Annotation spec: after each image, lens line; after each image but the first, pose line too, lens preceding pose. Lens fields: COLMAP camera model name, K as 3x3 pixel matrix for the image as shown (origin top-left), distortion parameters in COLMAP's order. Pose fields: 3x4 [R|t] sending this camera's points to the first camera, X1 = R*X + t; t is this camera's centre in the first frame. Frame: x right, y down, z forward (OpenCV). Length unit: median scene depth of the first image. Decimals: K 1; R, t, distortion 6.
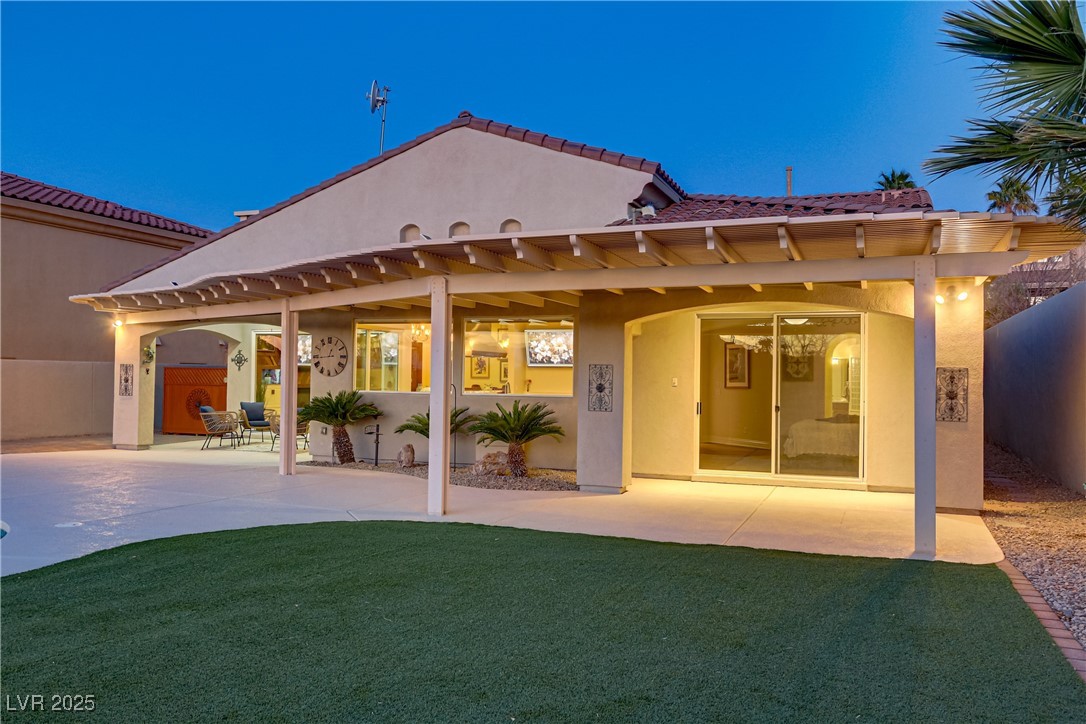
lens RADIAL K [[864.5, 0, 538.3], [0, 864.5, 364.8], [0, 0, 1]] dist [0.007971, 0.012331]
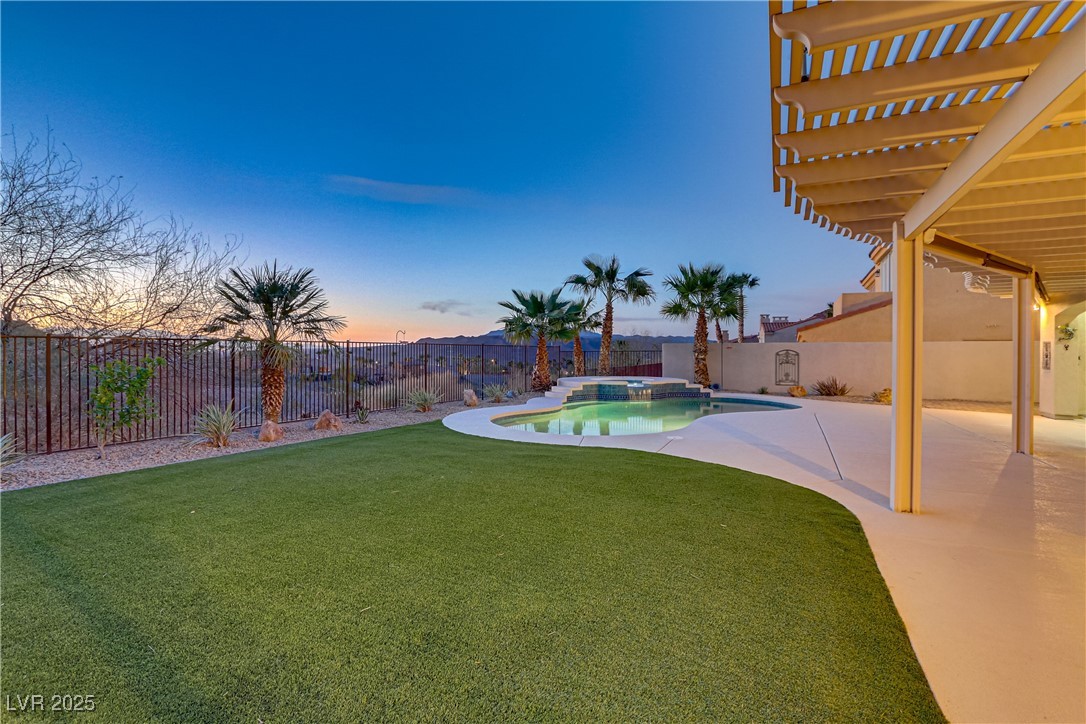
lens RADIAL K [[498.7, 0, 540.3], [0, 498.7, 357.7], [0, 0, 1]] dist [-0.003407, -0.000615]
pose [[-0.051392, -0.001543, -0.998677, 0.228592], [0.013998, 0.999899, -0.002266, 0.013902], [0.998580, -0.014096, -0.051365, 0.416793]]
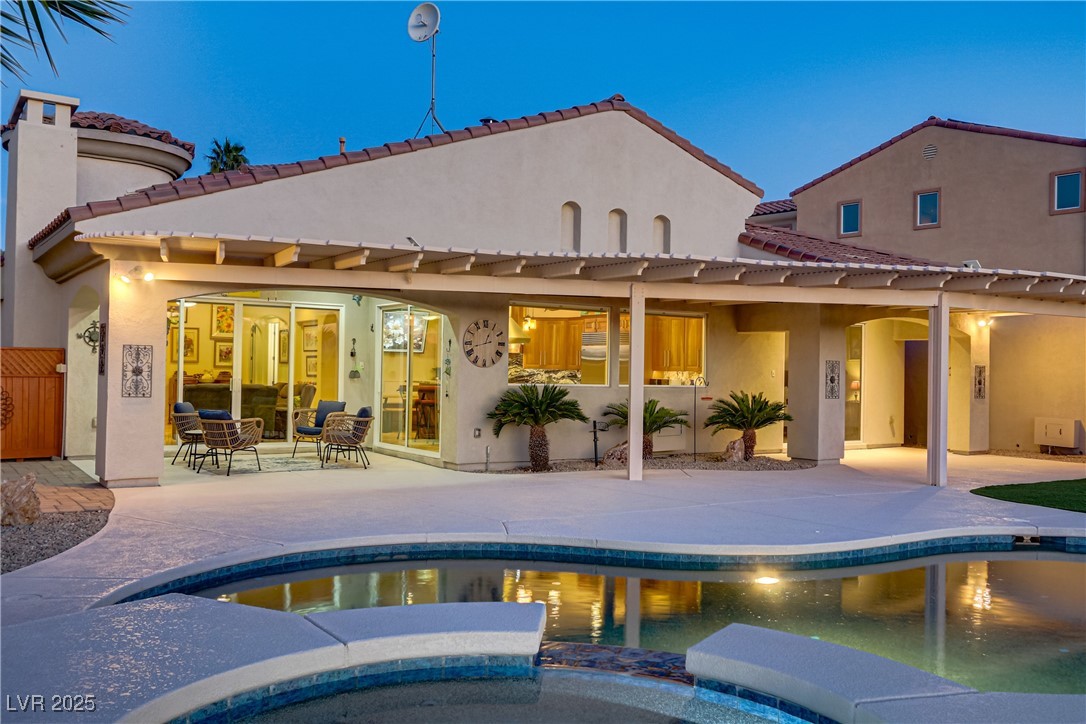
lens RADIAL K [[950.7, 0, 543.0], [0, 950.7, 362.0], [0, 0, 1]] dist [0.022009, 0.003525]
pose [[0.558399, 0.002980, 0.829567, -0.967513], [-0.023127, 0.999661, 0.011977, -0.003842], [-0.829250, -0.025873, 0.558279, 0.442347]]
